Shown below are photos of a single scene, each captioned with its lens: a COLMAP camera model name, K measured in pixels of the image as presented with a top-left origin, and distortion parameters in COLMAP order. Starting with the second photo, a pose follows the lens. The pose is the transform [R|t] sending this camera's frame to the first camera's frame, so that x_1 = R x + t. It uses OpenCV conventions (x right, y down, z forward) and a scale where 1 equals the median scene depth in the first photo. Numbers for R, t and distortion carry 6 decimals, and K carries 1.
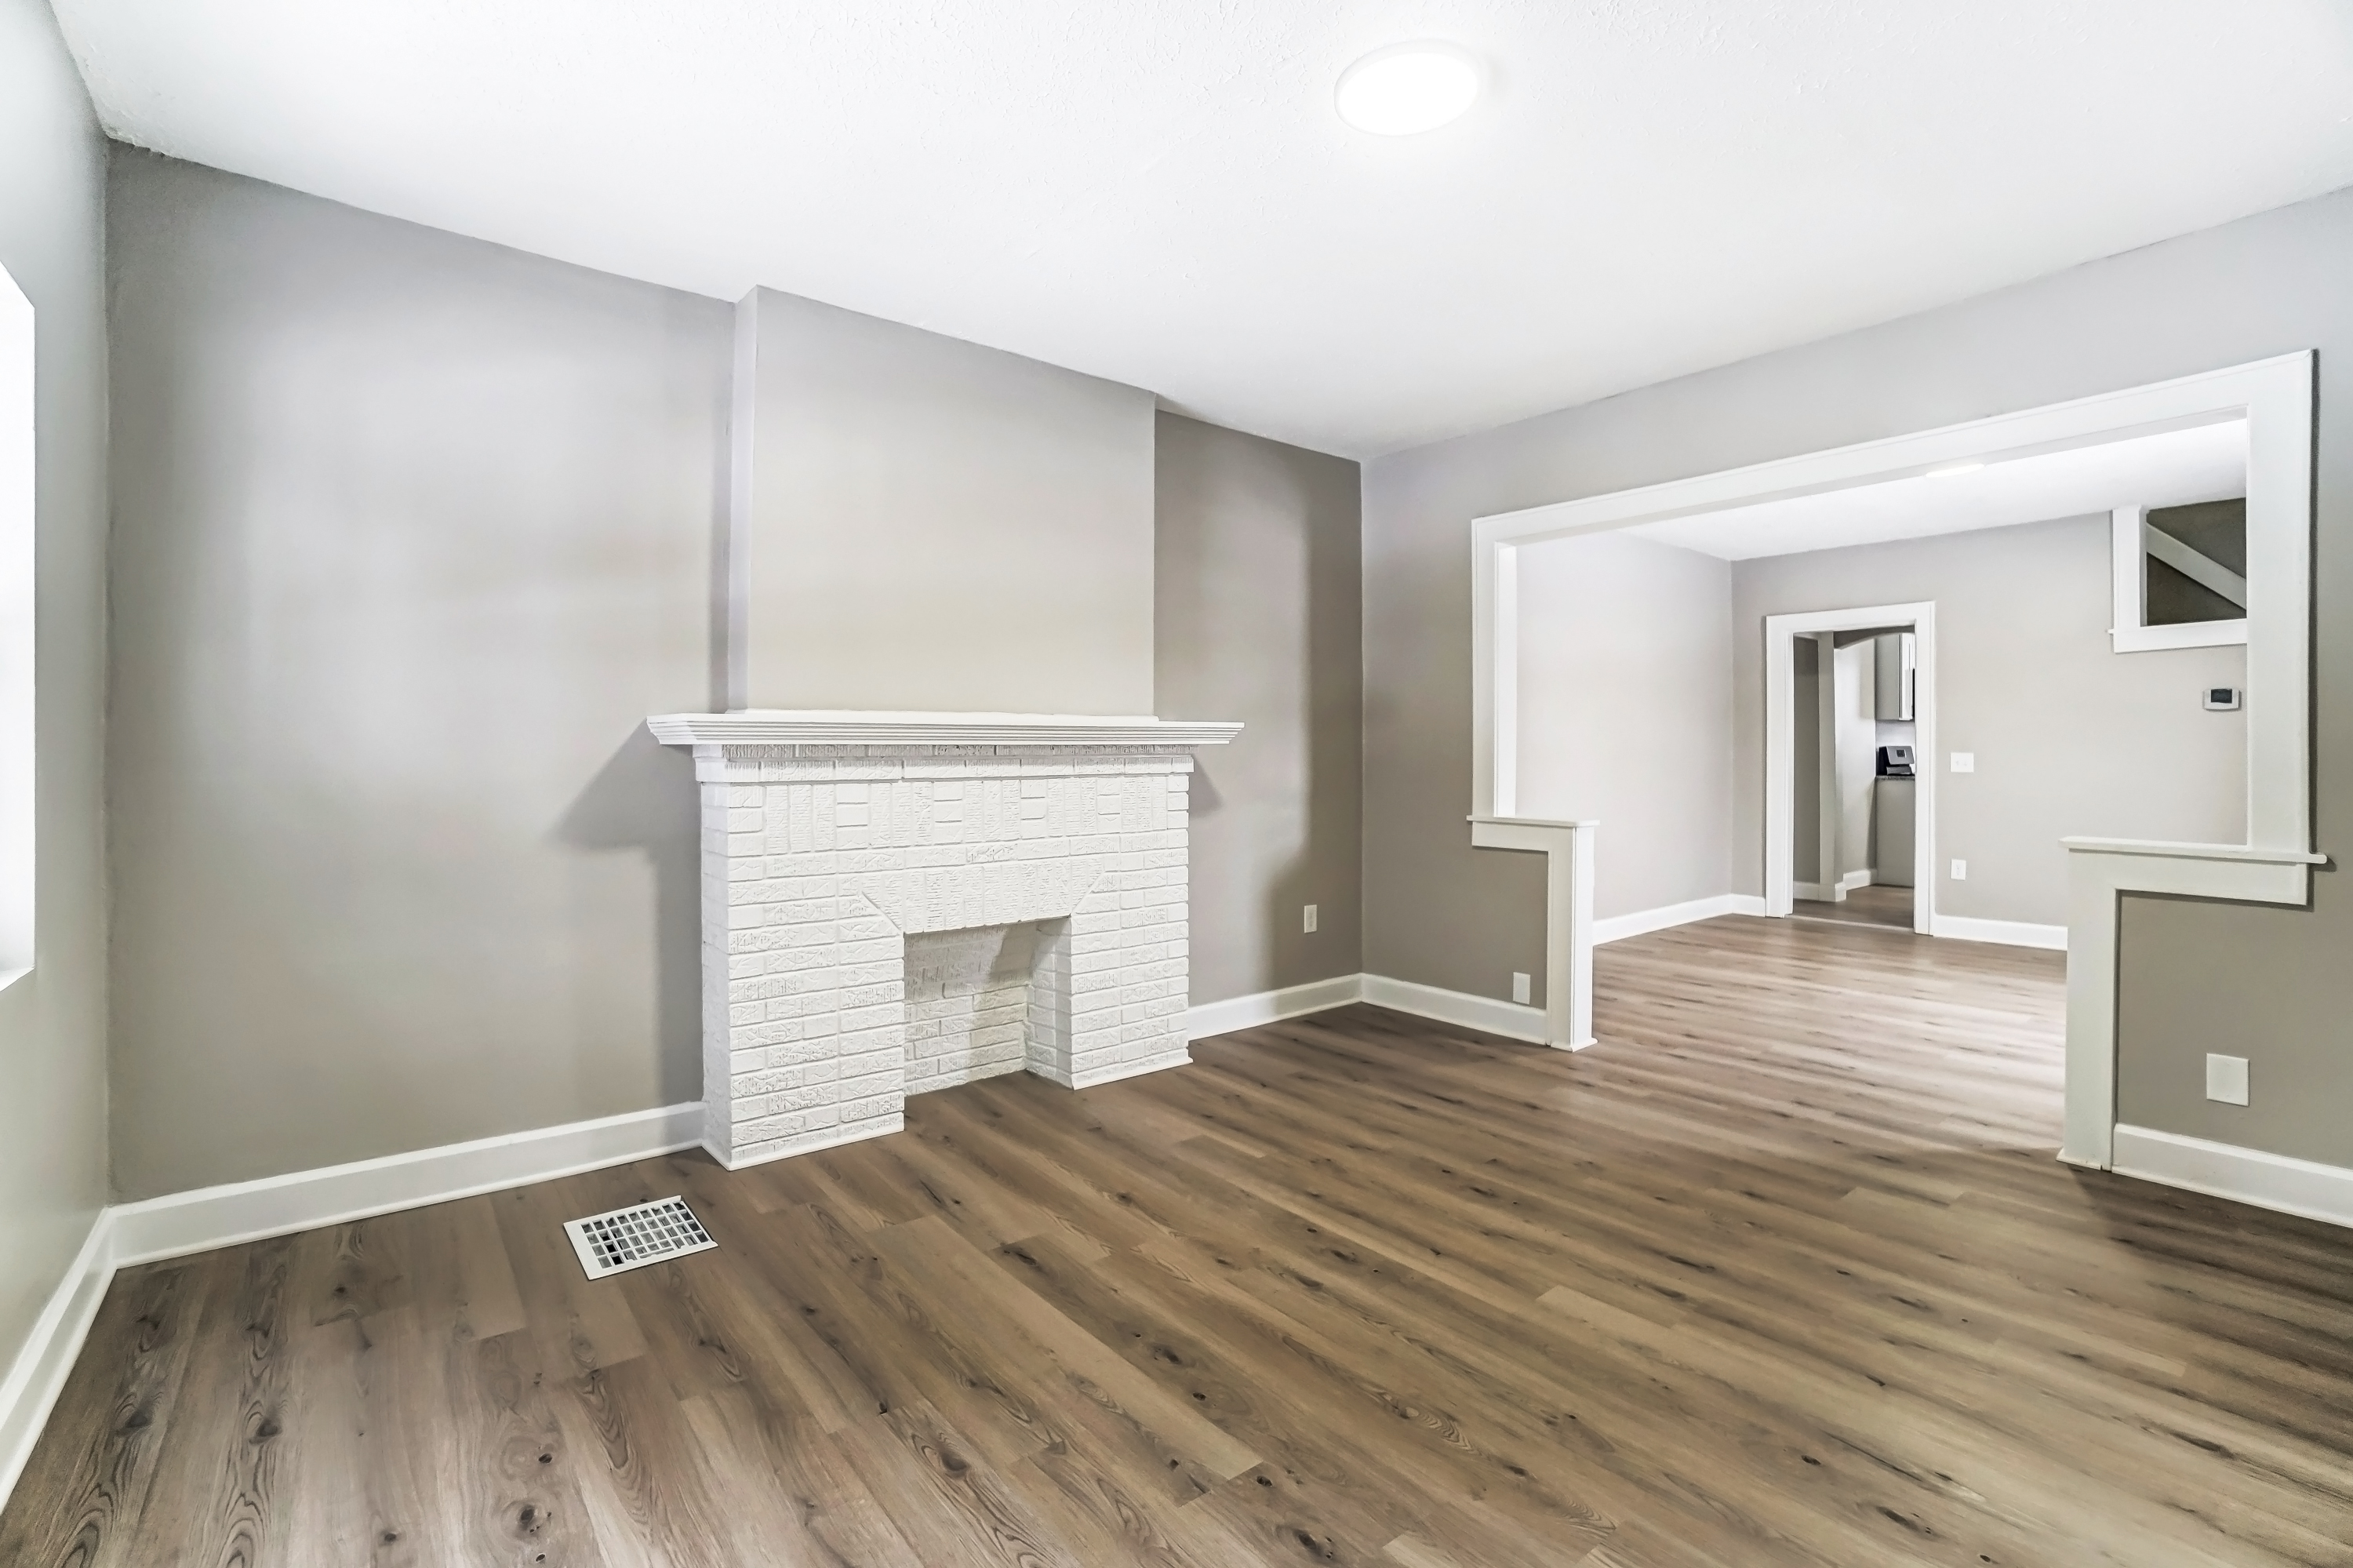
lens RADIAL K [[1031.6, 0, 1153.4], [0, 1031.6, 751.3], [0, 0, 1]] dist [-0.074454, 0.022118]
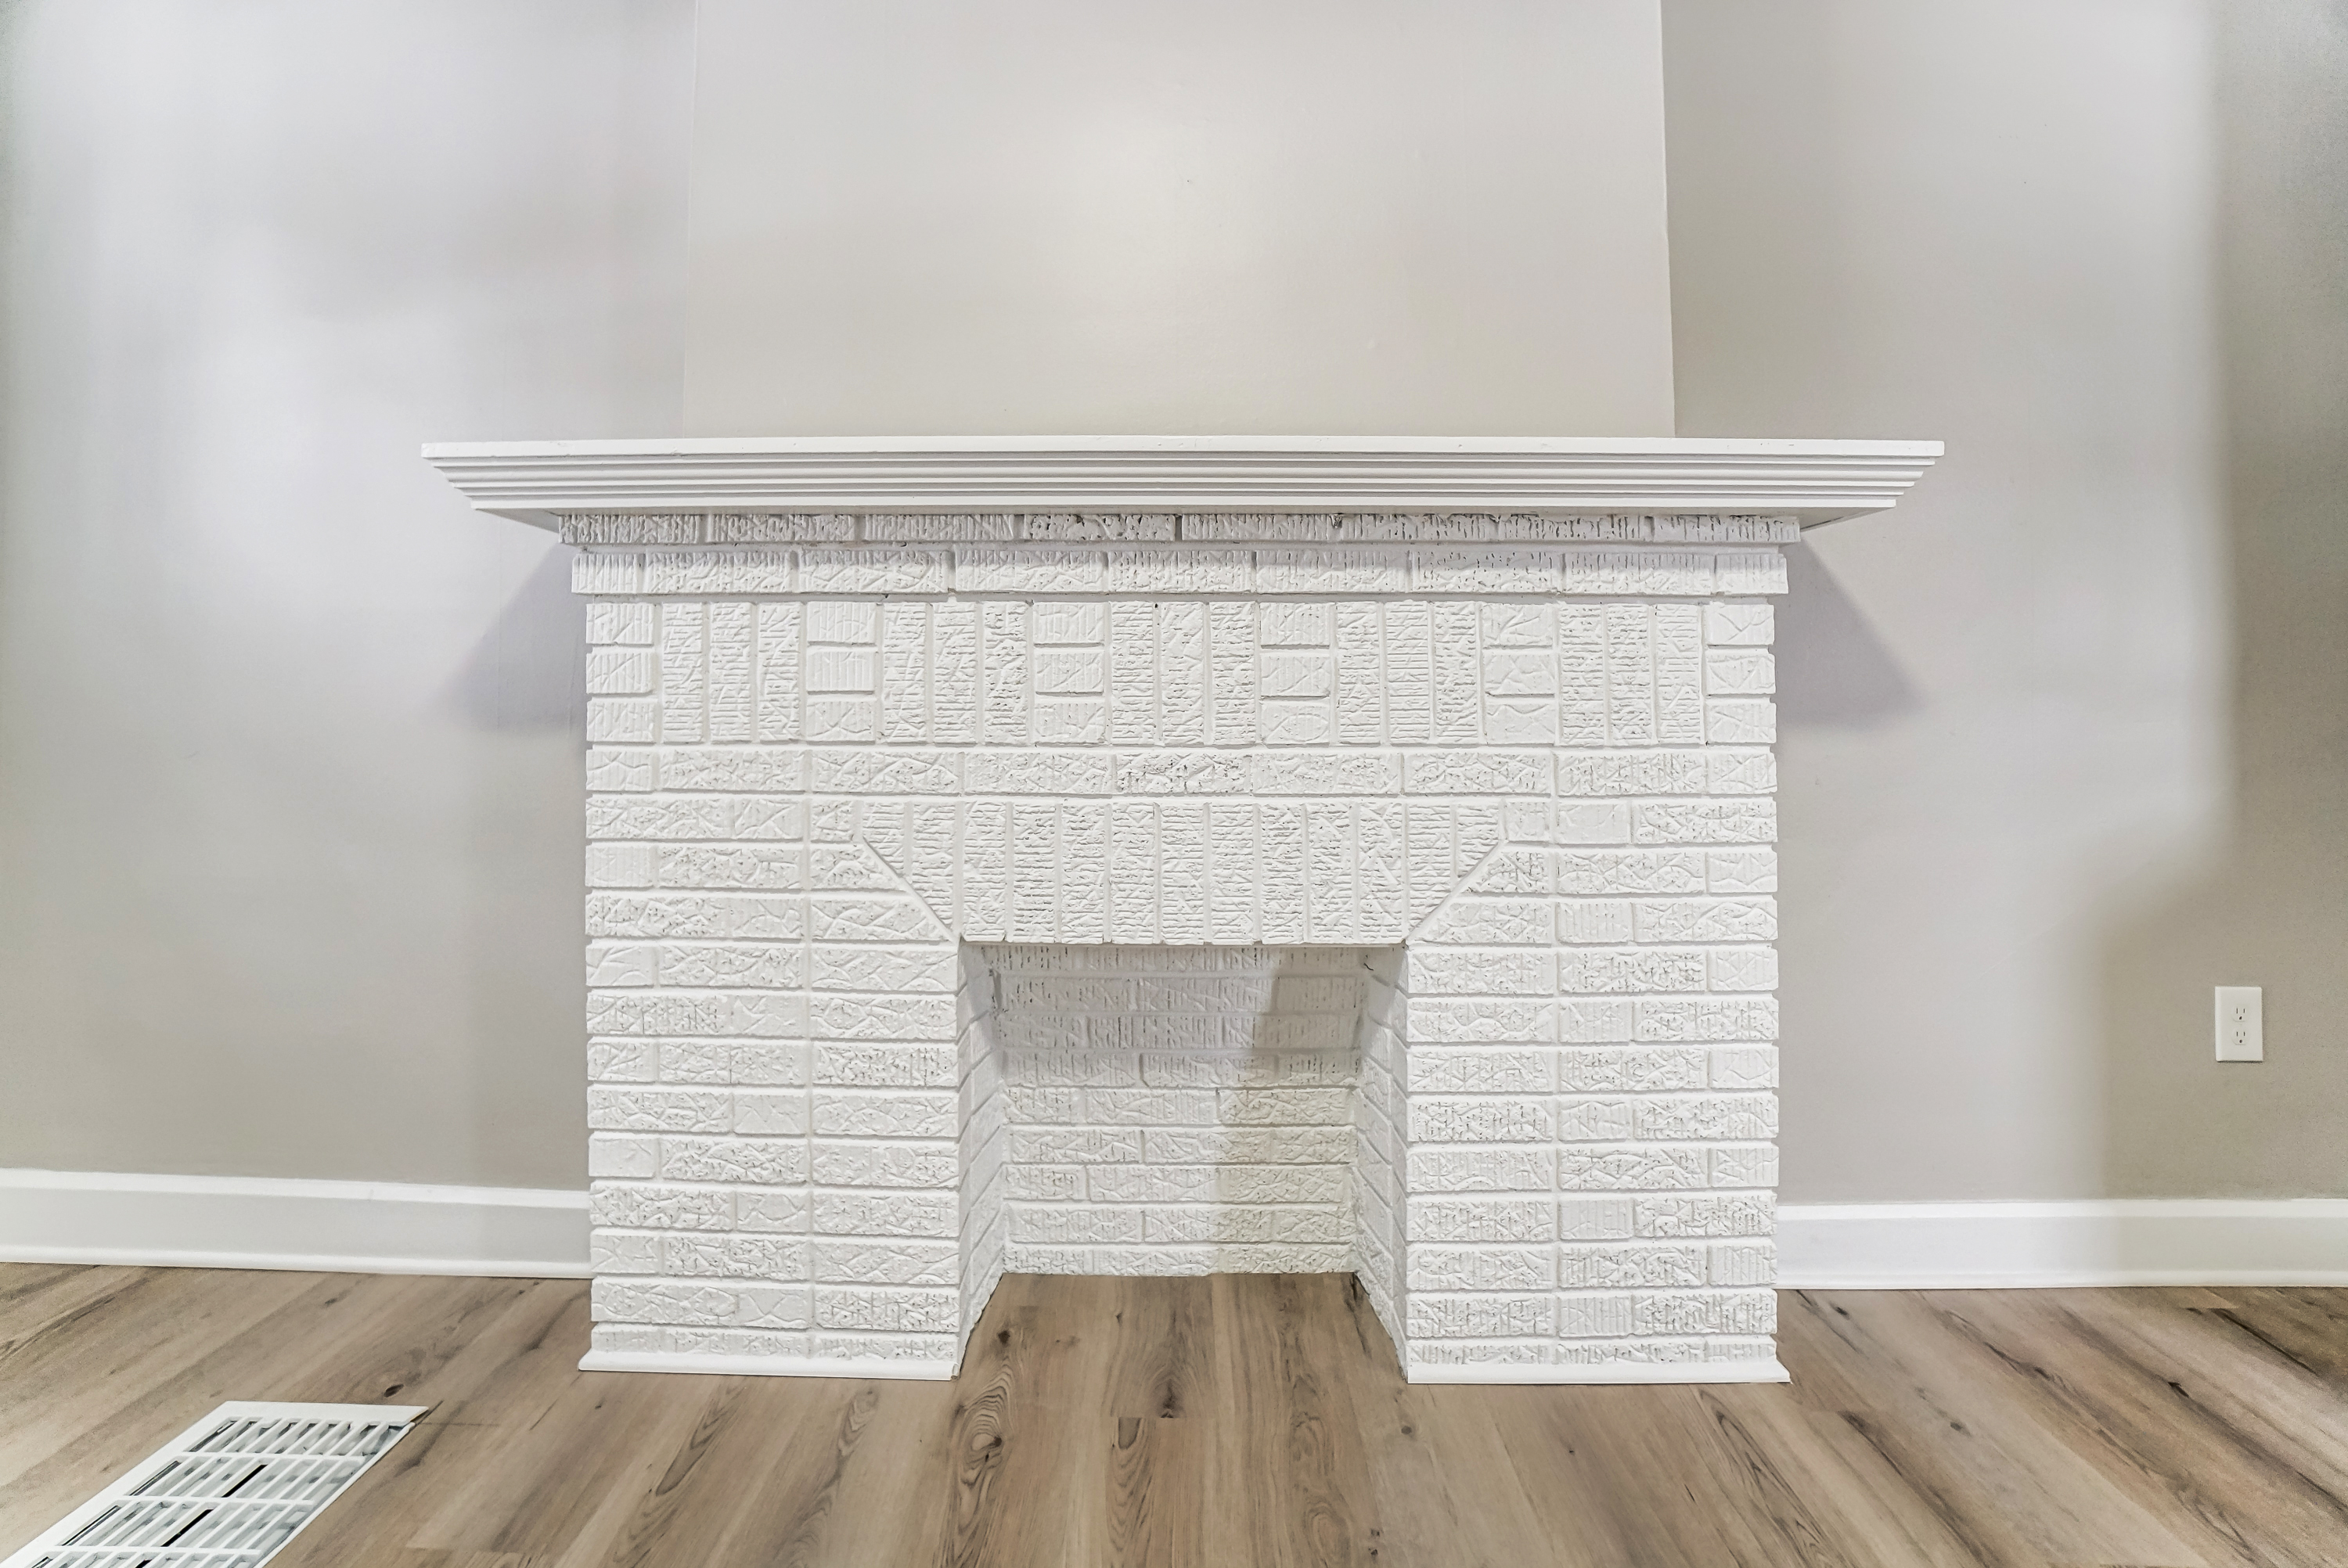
lens RADIAL K [[1085.6, 0, 1168.3], [0, 1085.6, 688.8], [0, 0, 1]] dist [-0.059889, 0.017962]
pose [[0.783766, -0.008701, -0.620995, 0.126251], [-0.005995, 0.999749, -0.021574, 0.080279], [0.621027, 0.020631, 0.783517, 0.705012]]
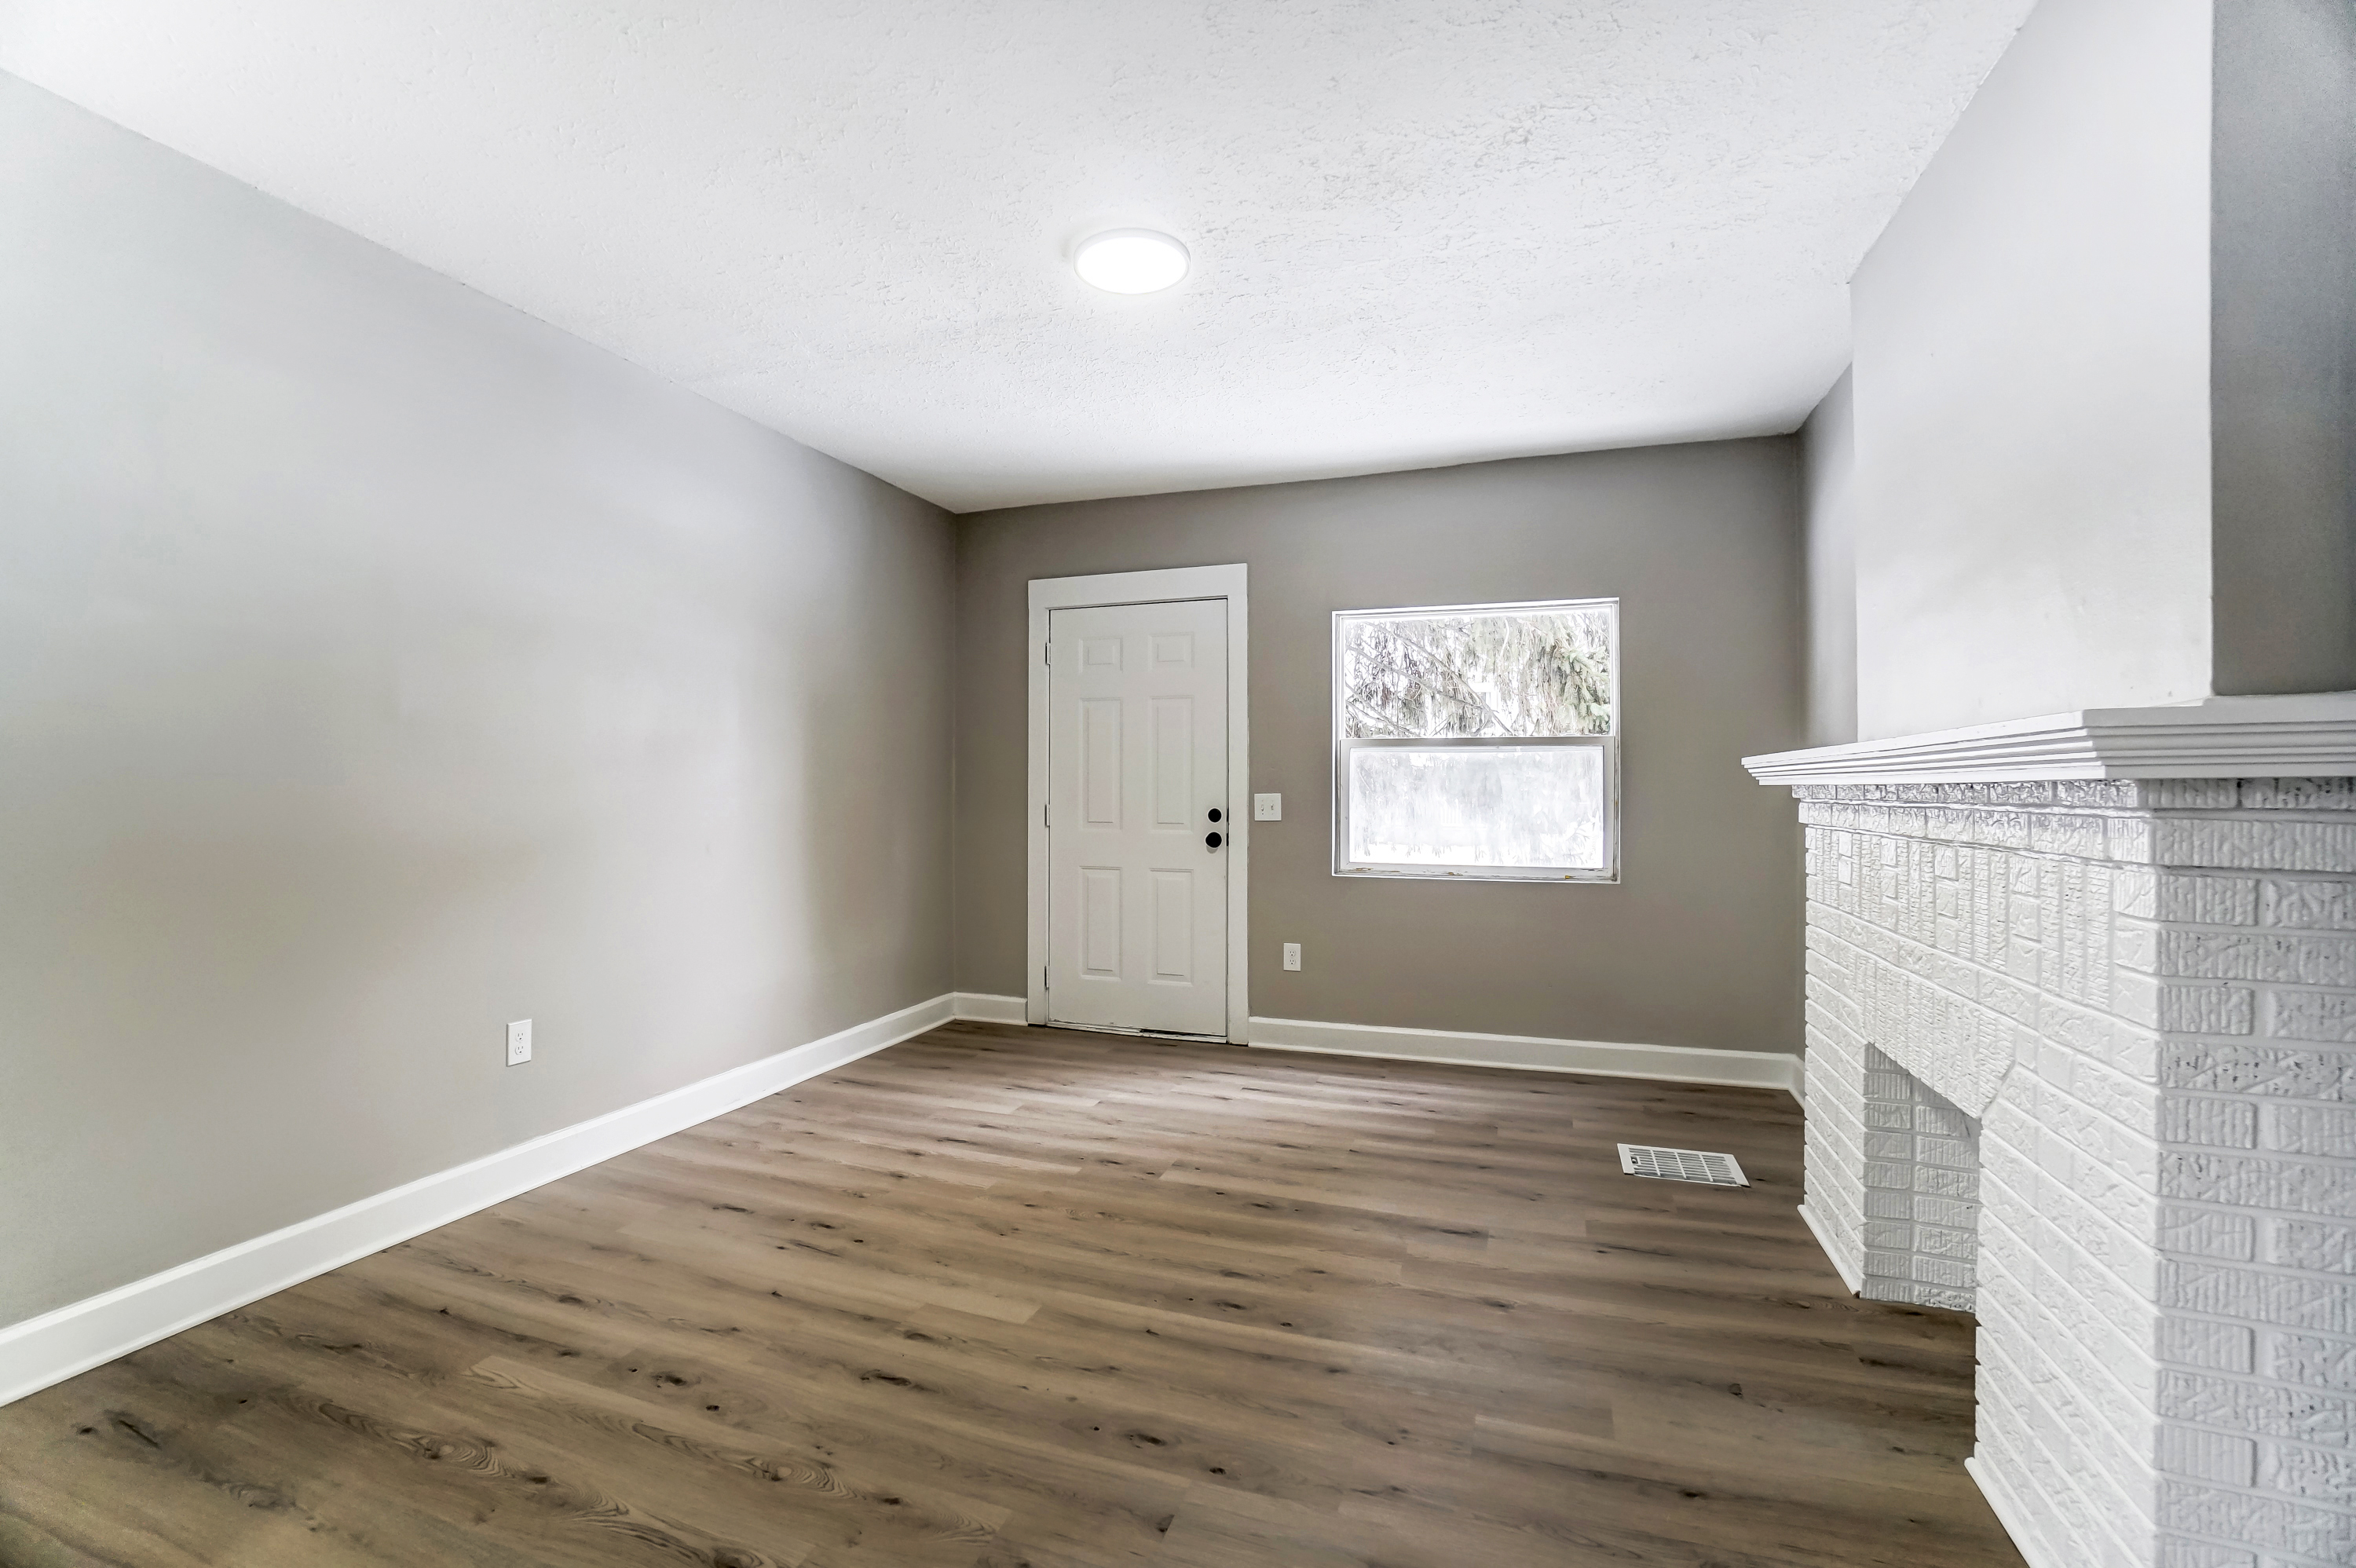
lens RADIAL K [[1026.3, 0, 1178.0], [0, 1026.3, 784.0], [0, 0, 1]] dist [-0.059662, 0.000350]
pose [[-0.831187, 0.000645, -0.555993, 0.590723], [0.001617, 0.999998, -0.001258, -0.006325], [0.555991, -0.001945, -0.831186, 1.359771]]
